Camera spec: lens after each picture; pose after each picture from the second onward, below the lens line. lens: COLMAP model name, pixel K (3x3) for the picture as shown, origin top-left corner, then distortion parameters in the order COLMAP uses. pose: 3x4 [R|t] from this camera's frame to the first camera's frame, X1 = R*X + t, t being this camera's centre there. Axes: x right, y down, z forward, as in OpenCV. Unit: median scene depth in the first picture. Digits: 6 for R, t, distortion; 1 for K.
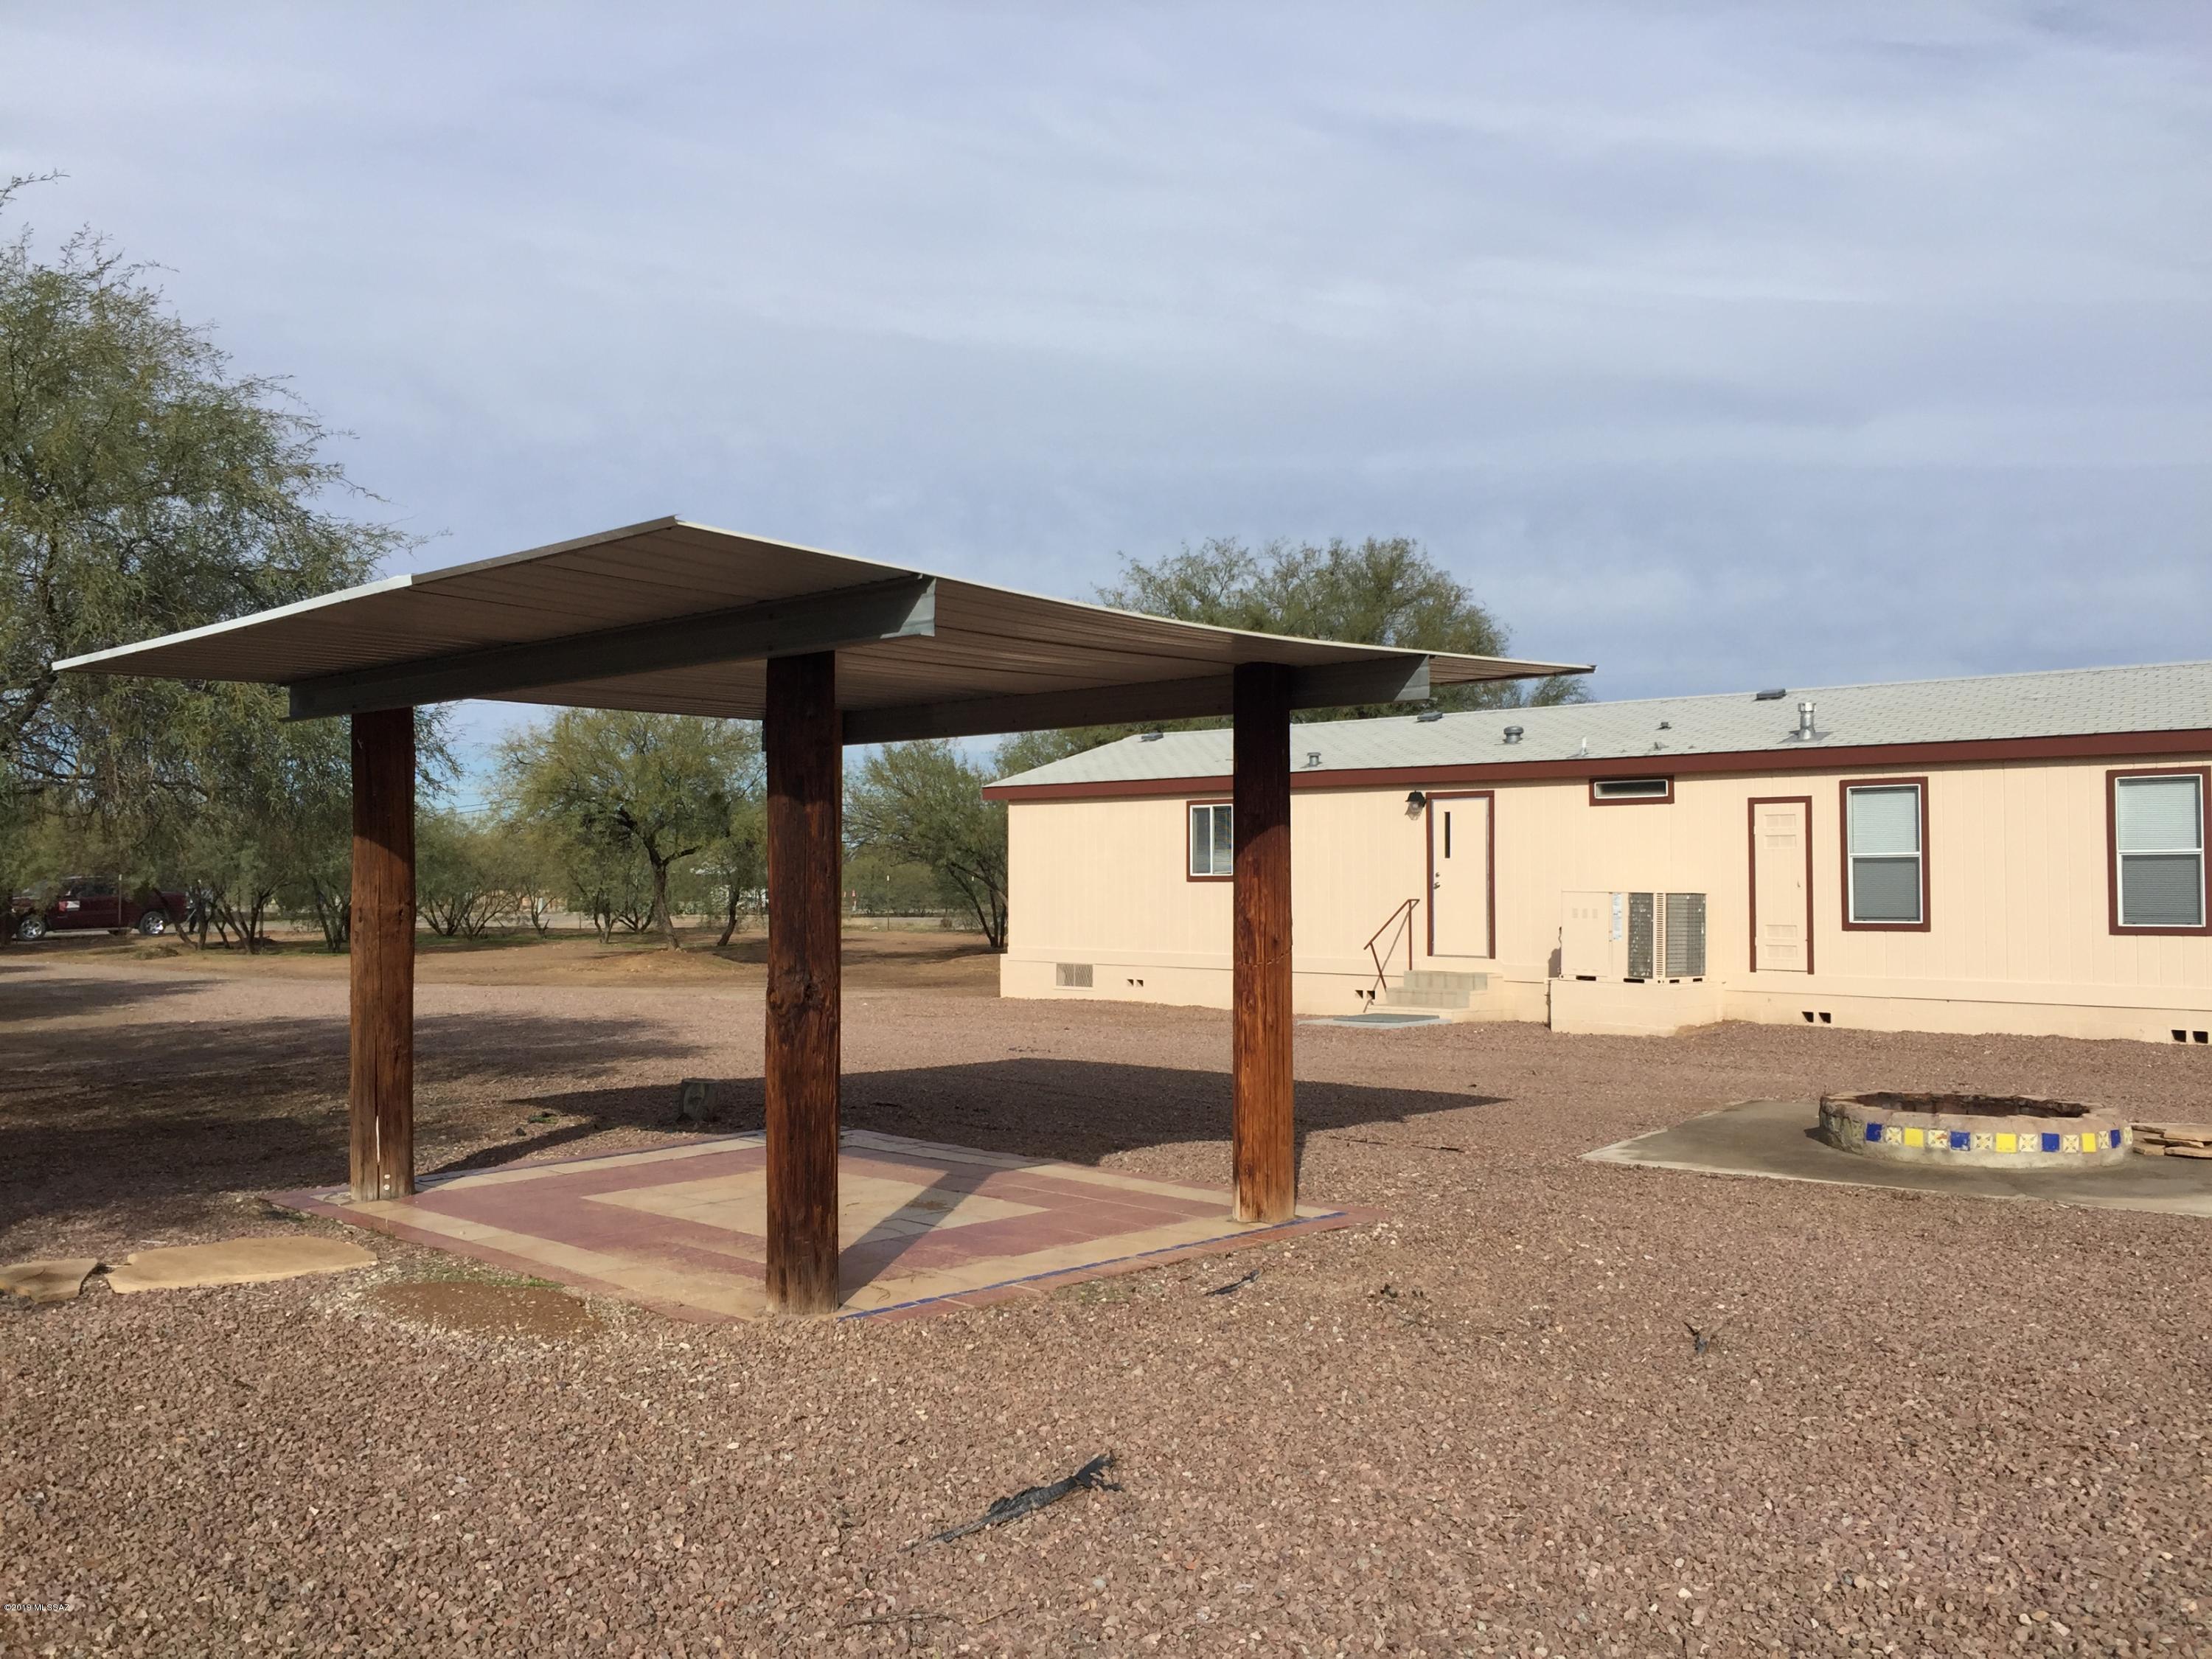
lens RADIAL K [[1875.7, 0, 1111.5], [0, 1875.7, 827.8], [0, 0, 1]] dist [0.073800, -0.102112]
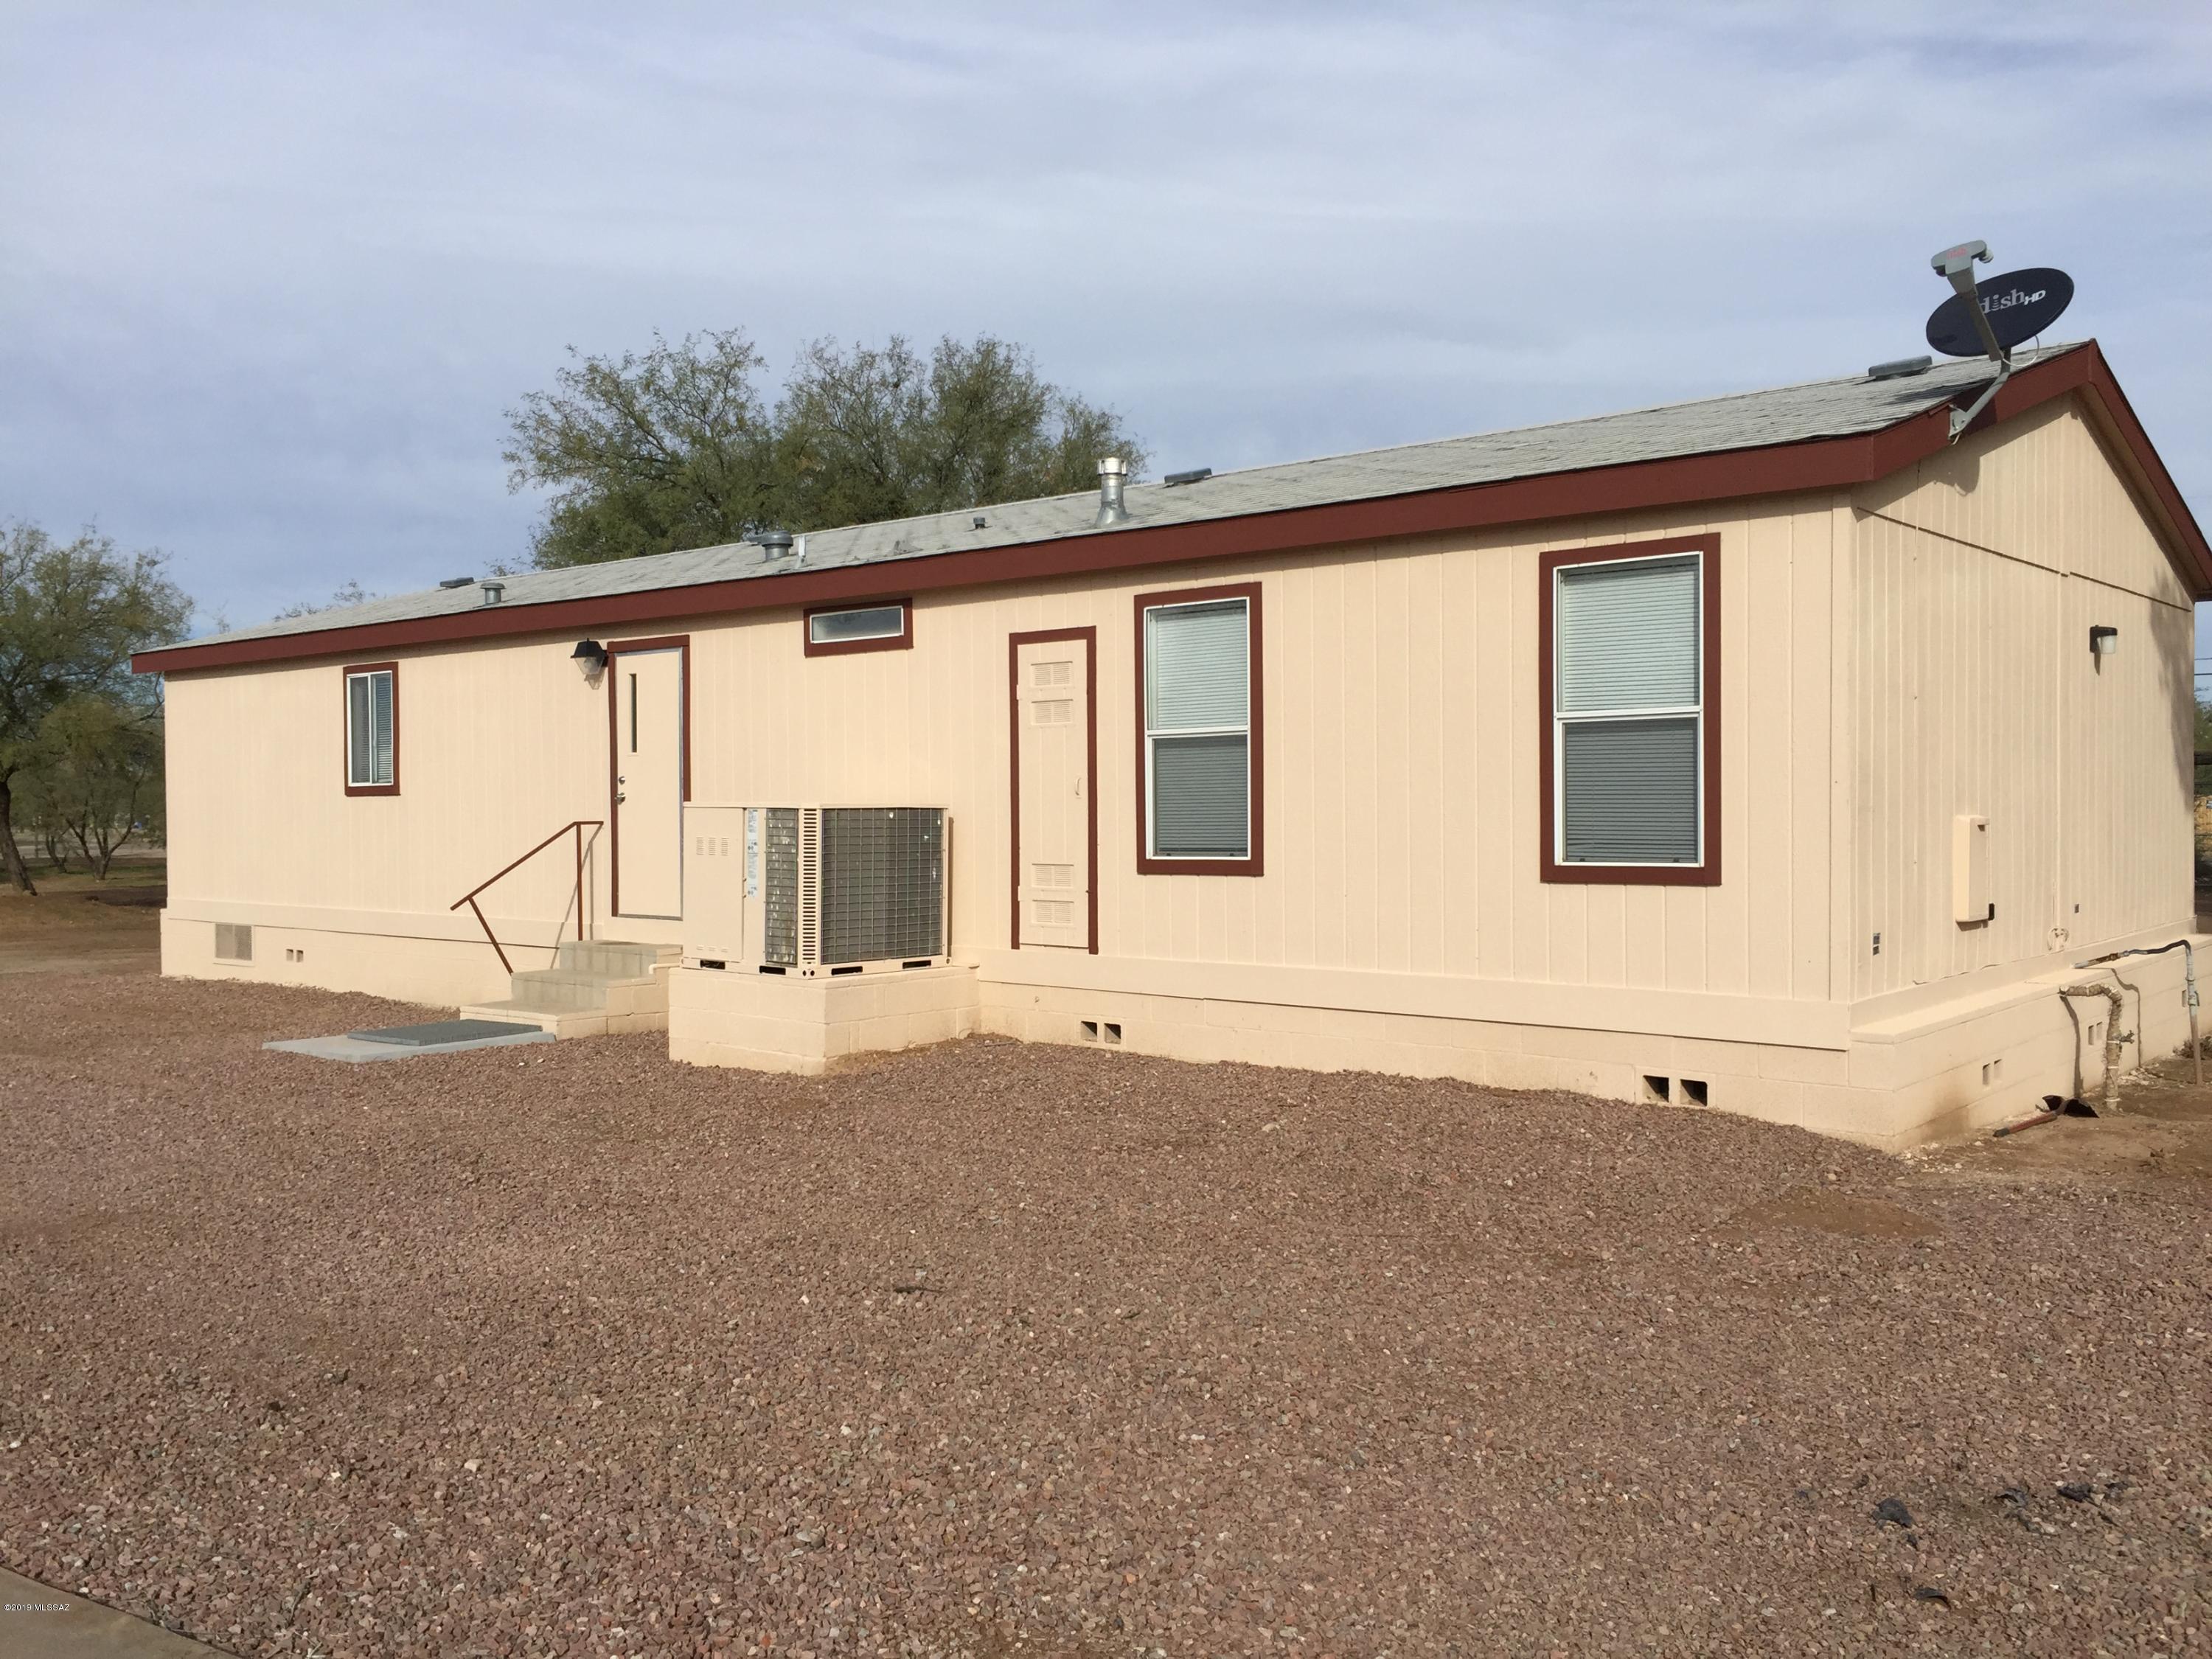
lens RADIAL K [[1875.7, 0, 1132.4], [0, 1875.7, 830.2], [0, 0, 1]] dist [0.073800, -0.102112]
pose [[0.999414, -0.010841, 0.032460, 0.362273], [0.009315, 0.998861, 0.046799, 0.016455], [-0.032931, -0.046469, 0.998377, 0.458005]]
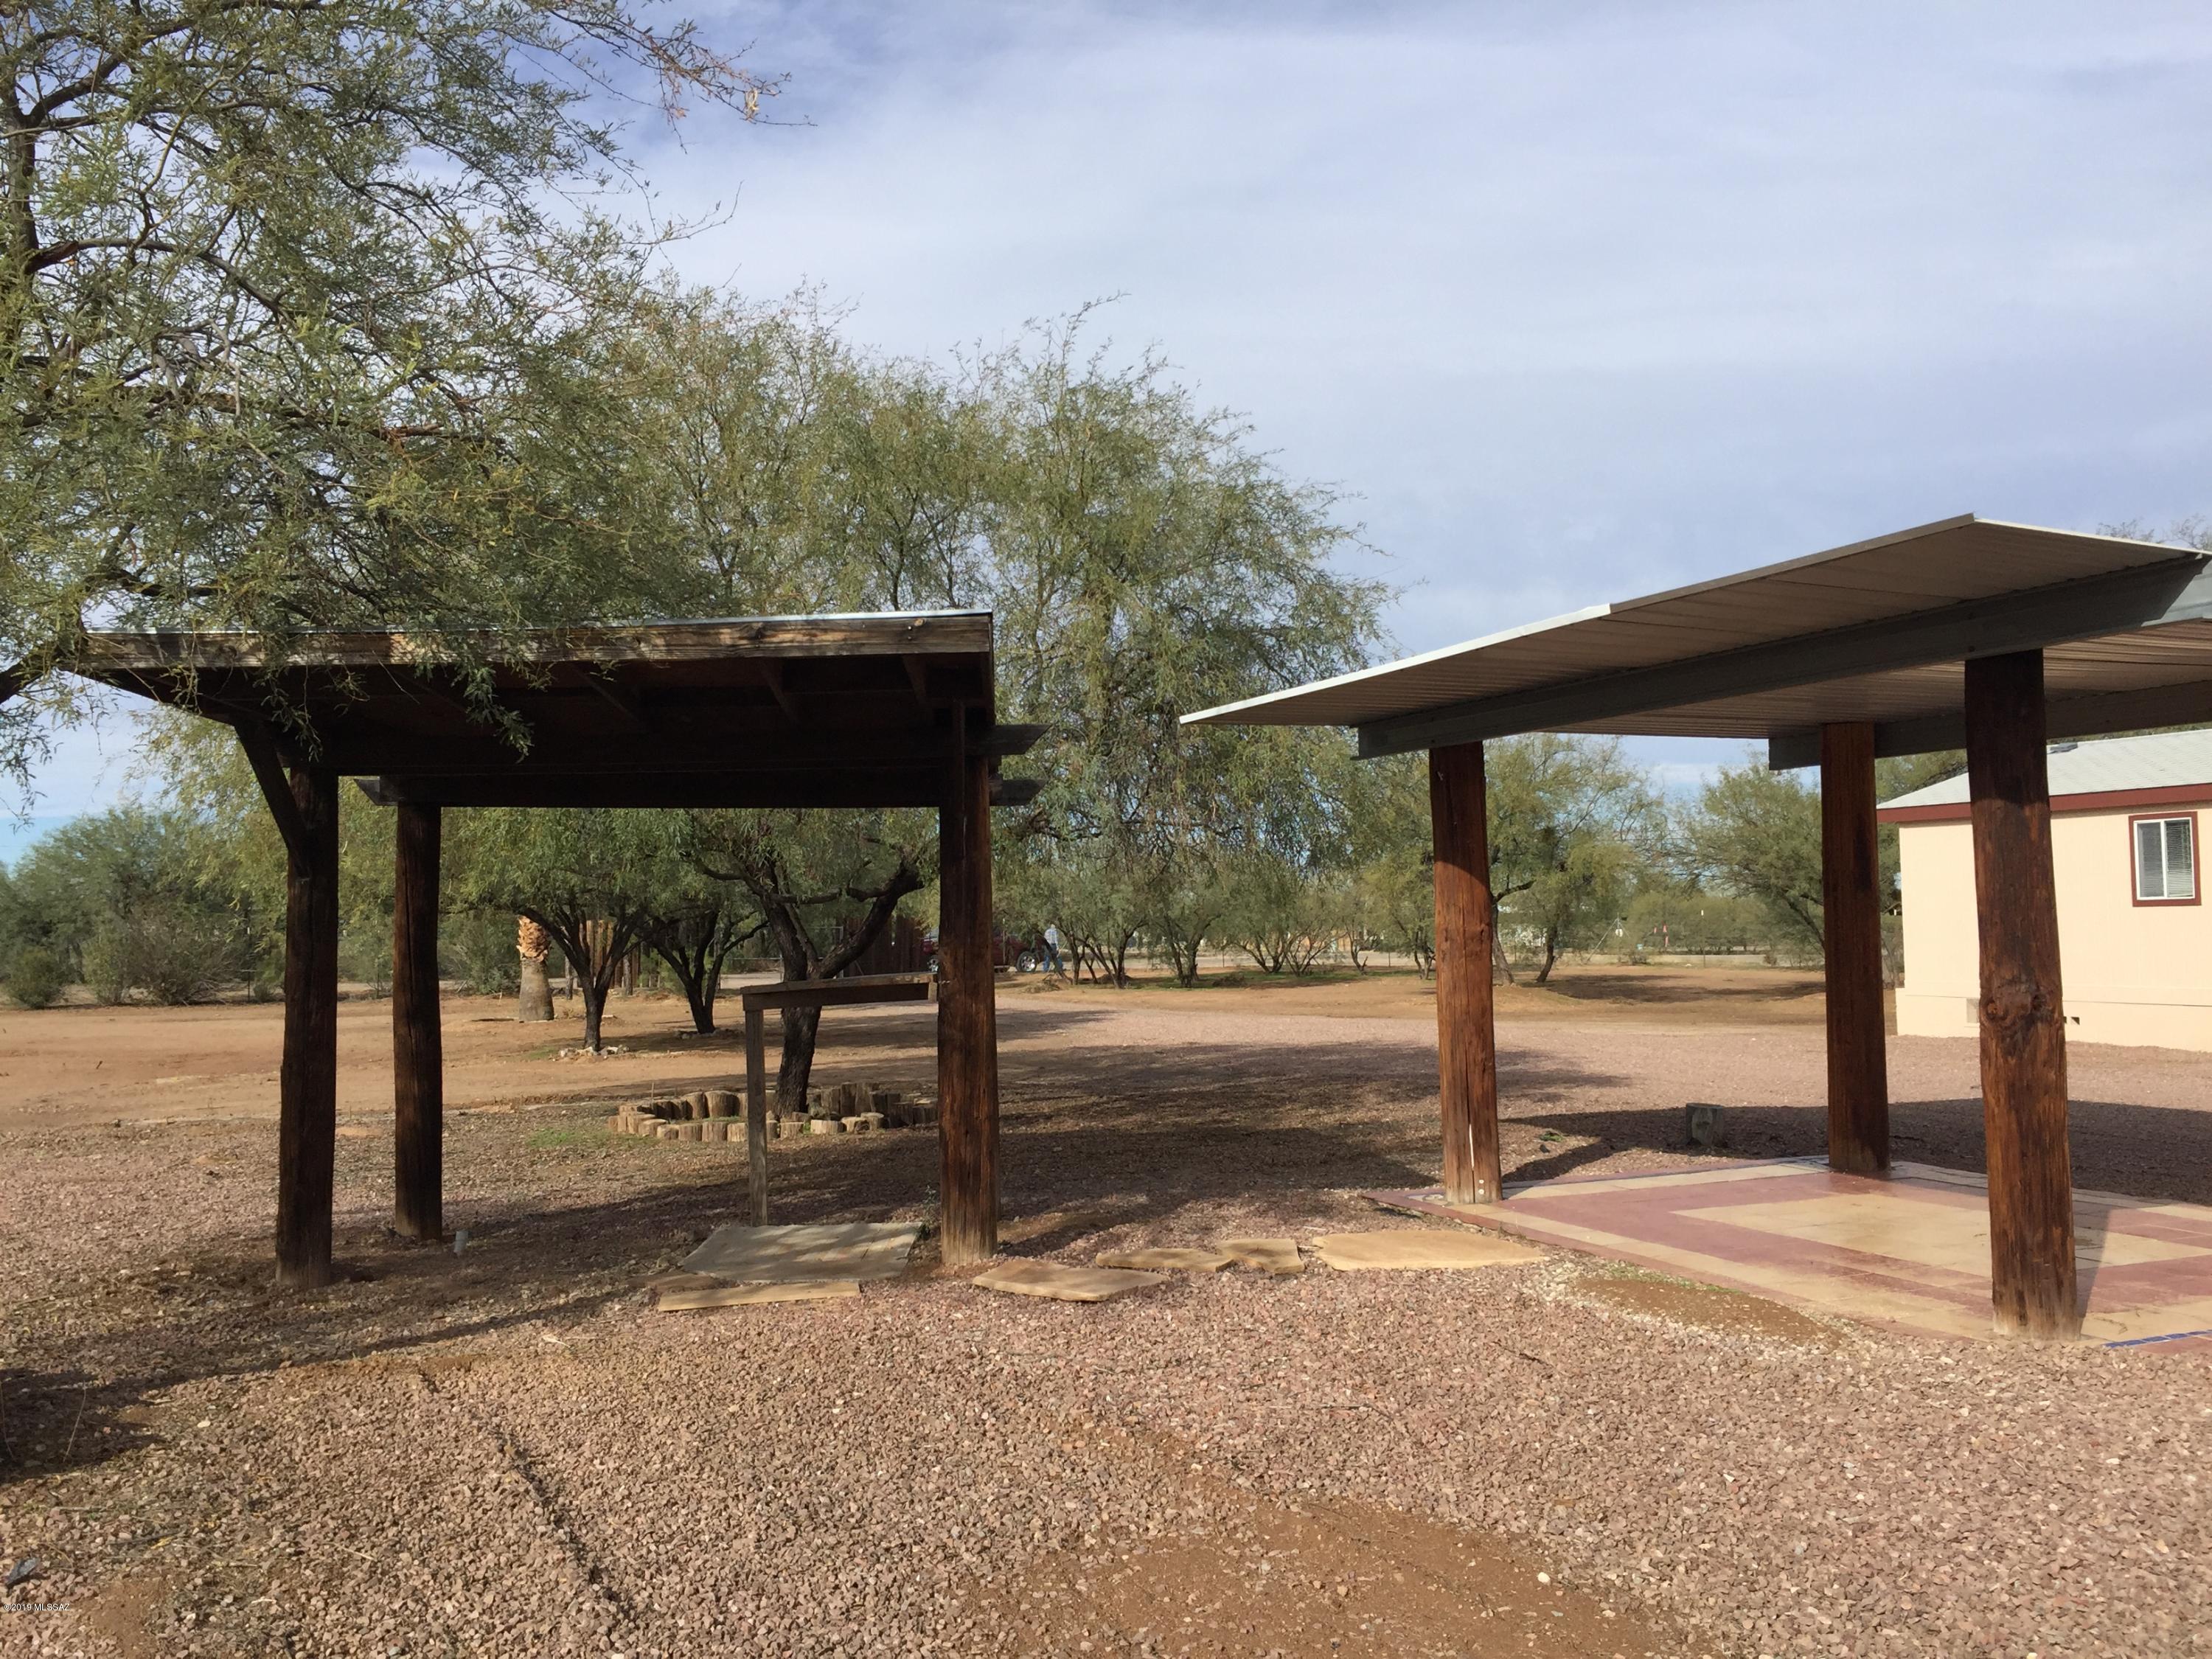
lens RADIAL K [[1875.7, 0, 1112.3], [0, 1875.7, 834.5], [0, 0, 1]] dist [0.073800, -0.102112]
pose [[0.919699, -0.031919, -0.391324, -0.065469], [0.025071, 0.999430, -0.022599, 0.003575], [0.391822, 0.010973, 0.919976, -0.023079]]
